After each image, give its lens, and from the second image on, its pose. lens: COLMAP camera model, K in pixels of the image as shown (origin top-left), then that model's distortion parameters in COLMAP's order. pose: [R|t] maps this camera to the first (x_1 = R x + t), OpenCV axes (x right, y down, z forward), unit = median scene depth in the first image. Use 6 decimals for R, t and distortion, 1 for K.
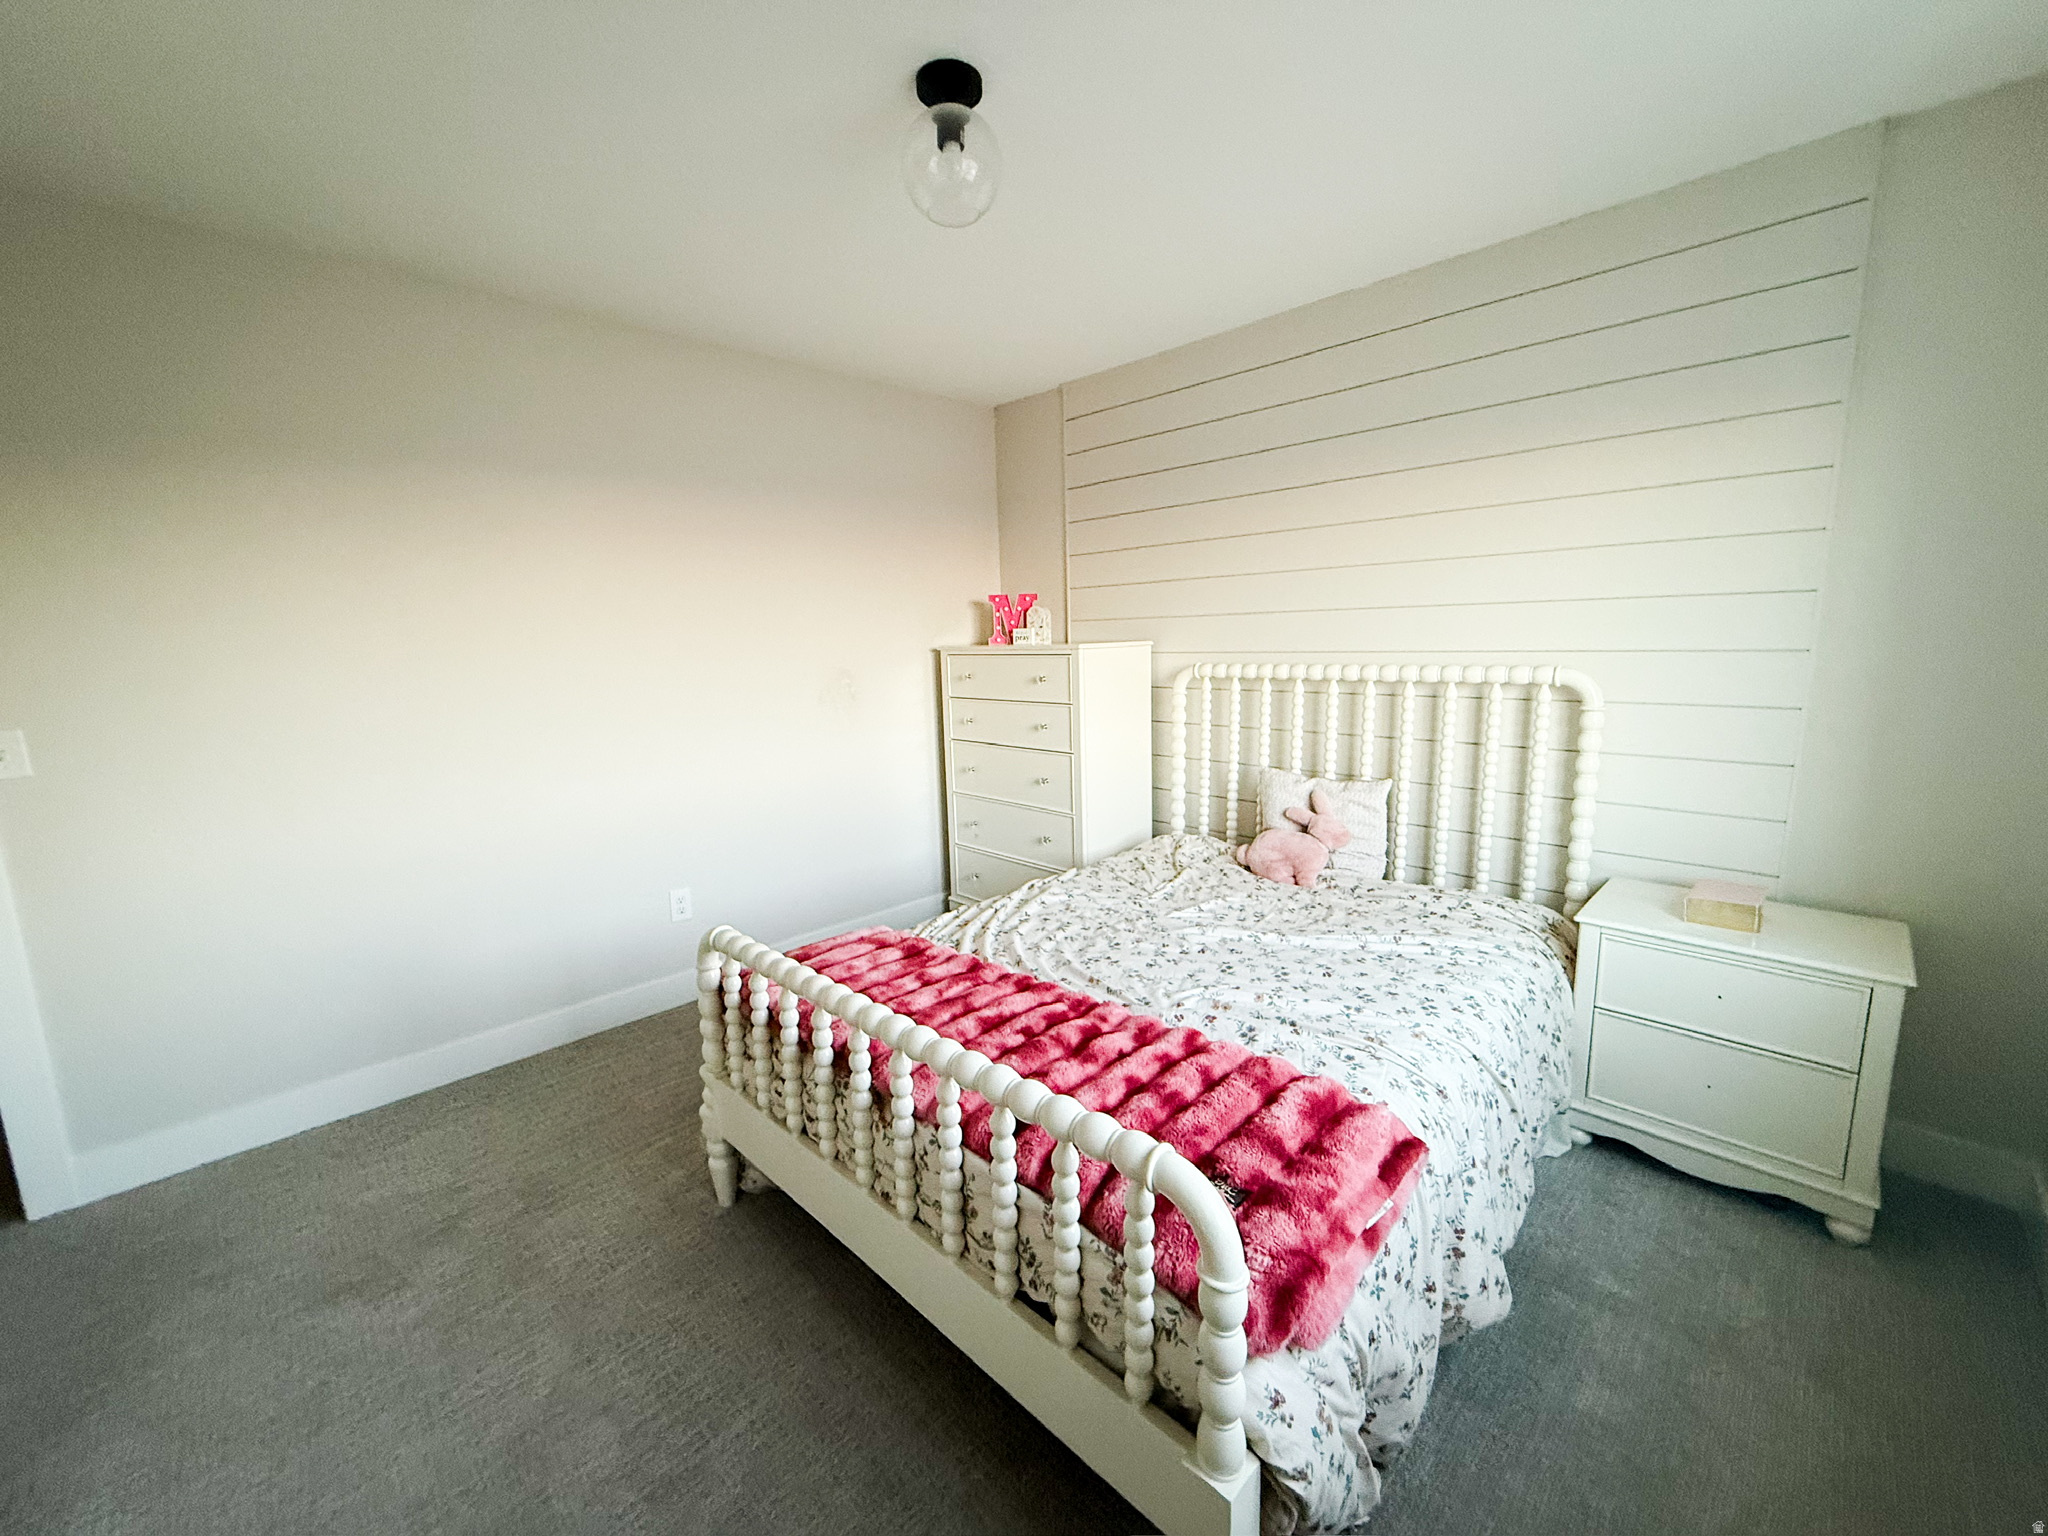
lens RADIAL K [[819.8, 0, 1024.2], [0, 819.8, 771.7], [0, 0, 1]] dist [-0.000159, -0.000166]
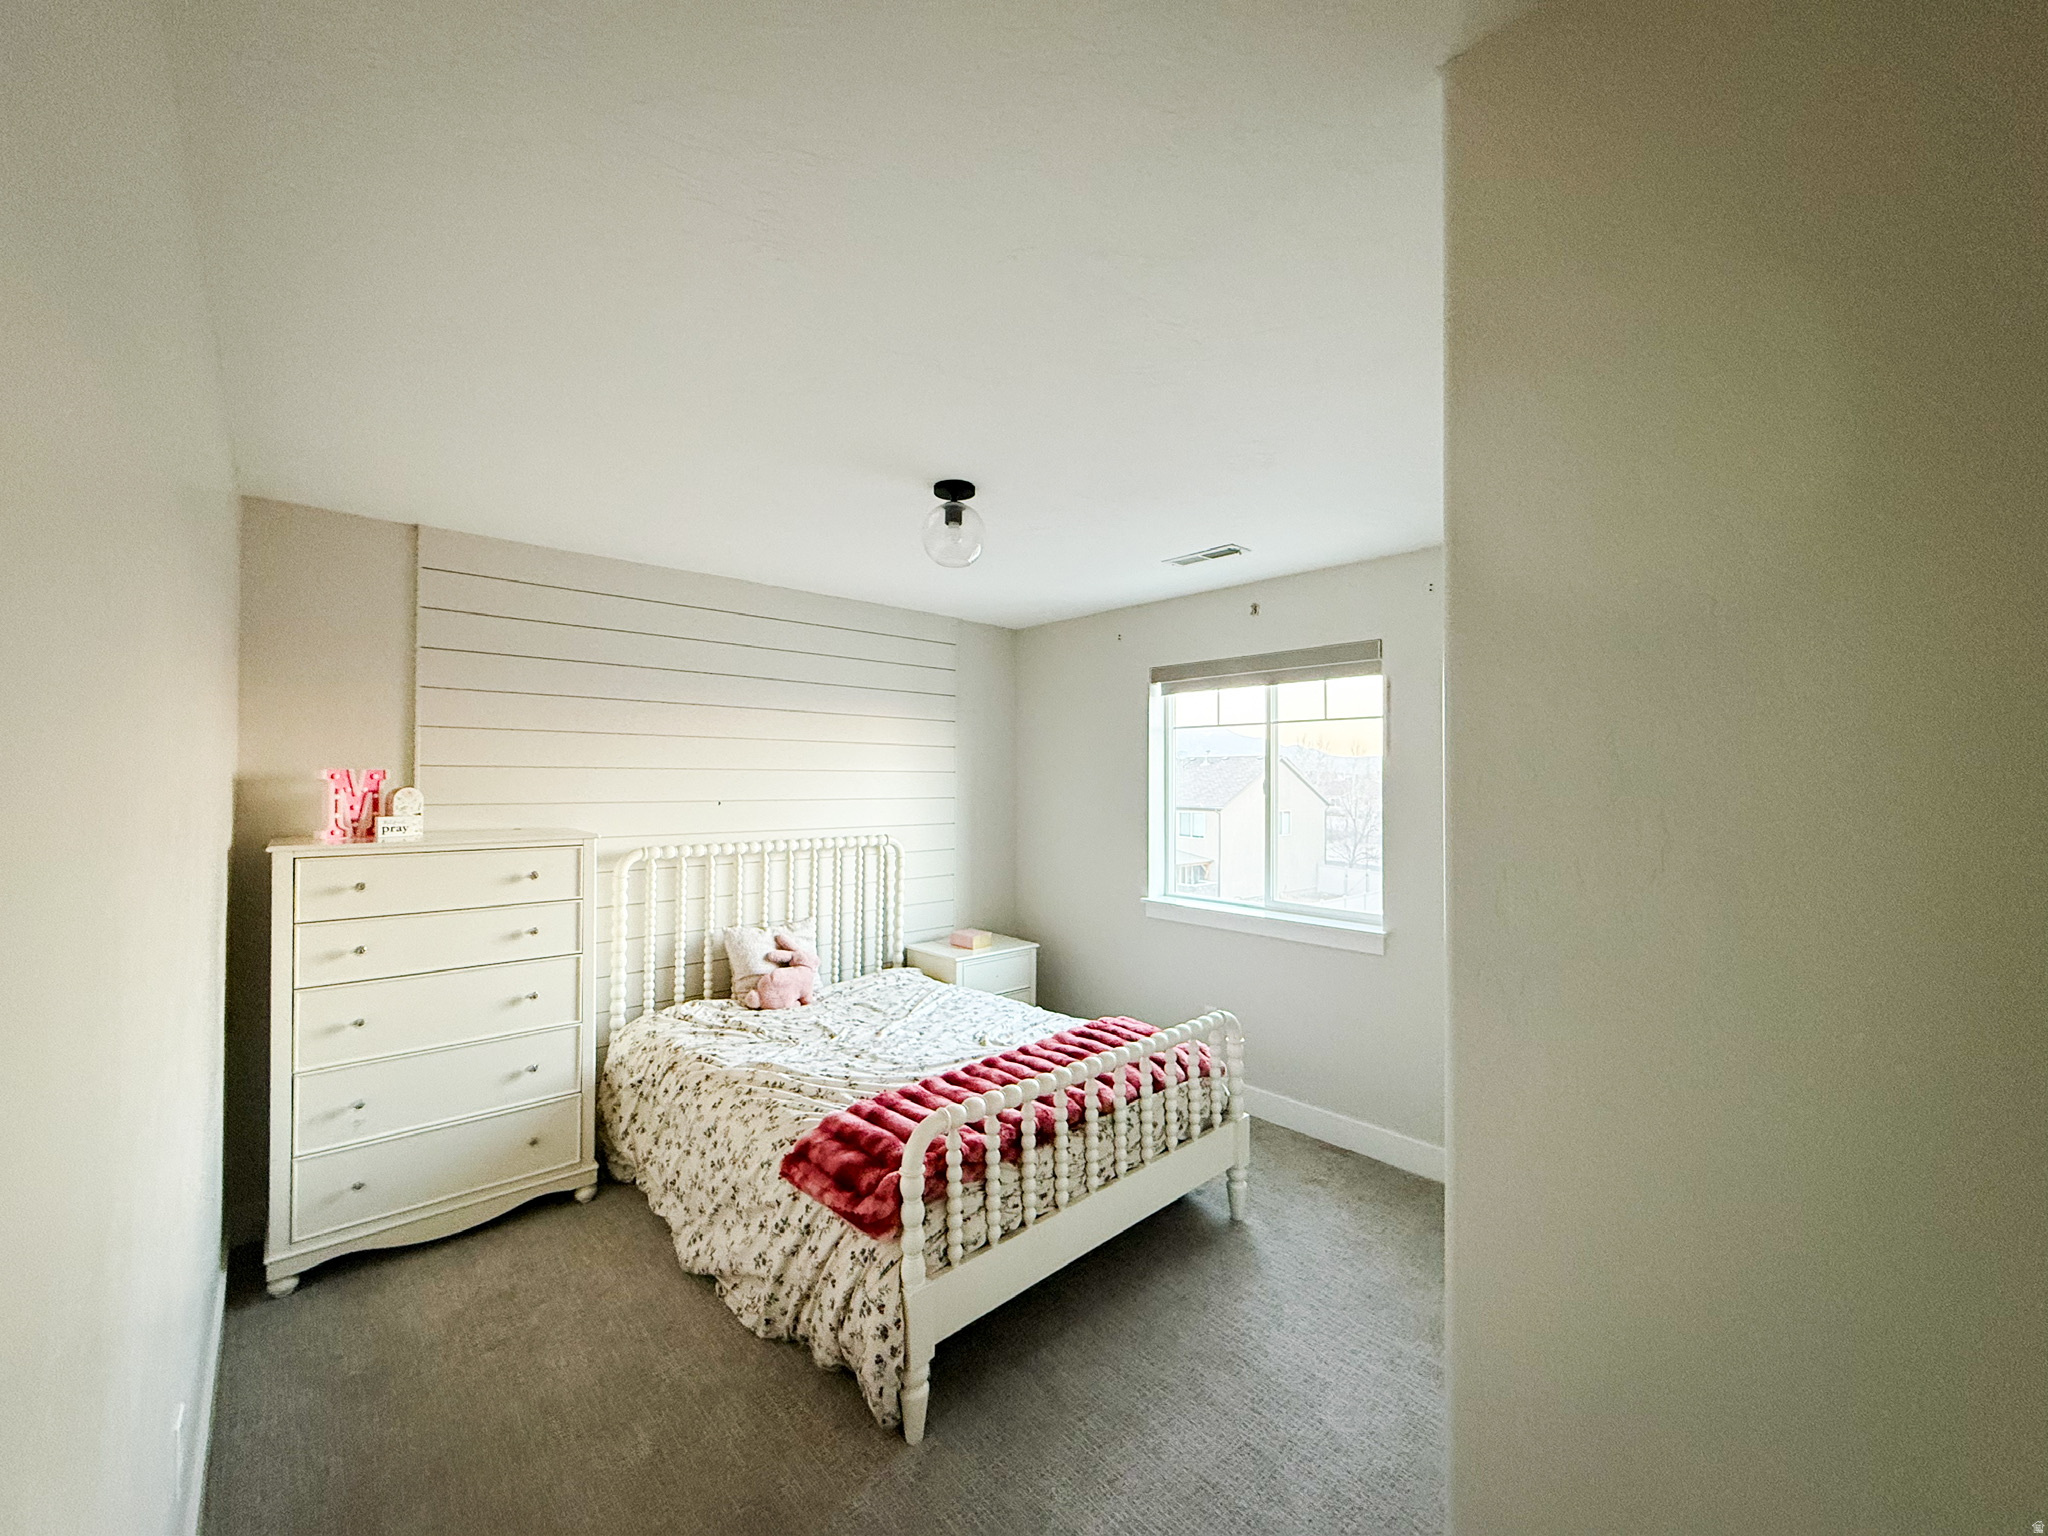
lens RADIAL K [[819.8, 0, 1023.0], [0, 819.8, 768.5], [0, 0, 1]] dist [-0.000159, -0.000166]
pose [[0.028485, 0.034680, 0.998992, -0.966524], [0.157542, 0.986752, -0.038748, -0.129246], [-0.987101, 0.158487, 0.022644, 0.529069]]
